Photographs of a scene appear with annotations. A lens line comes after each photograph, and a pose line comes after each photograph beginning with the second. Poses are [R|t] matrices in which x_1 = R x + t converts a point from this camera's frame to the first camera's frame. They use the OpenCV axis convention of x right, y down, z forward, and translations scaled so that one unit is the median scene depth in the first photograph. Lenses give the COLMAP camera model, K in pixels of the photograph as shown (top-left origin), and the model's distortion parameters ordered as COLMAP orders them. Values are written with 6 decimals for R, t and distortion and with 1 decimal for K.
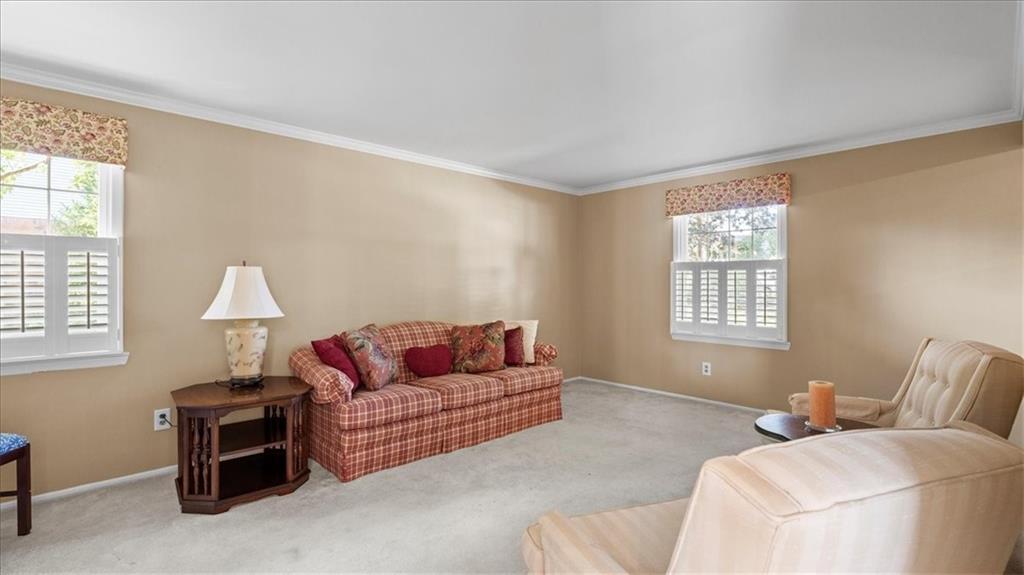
lens RADIAL K [[469.5, 0, 512.0], [0, 469.5, 287.5], [0, 0, 1]] dist [-0.001061, -0.000350]
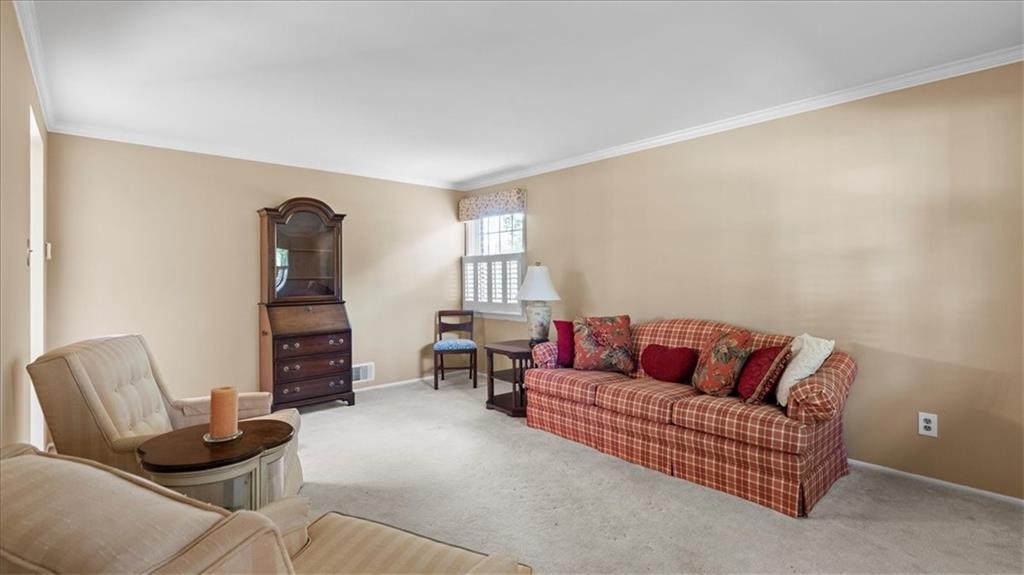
lens RADIAL K [[490.5, 0, 509.2], [0, 490.5, 271.1], [0, 0, 1]] dist [0.030152, -0.011015]
pose [[-0.037807, -0.010979, -0.999225, 0.826470], [-0.000138, 0.999940, -0.010982, -0.009300], [0.999285, -0.000277, -0.037806, 0.787817]]
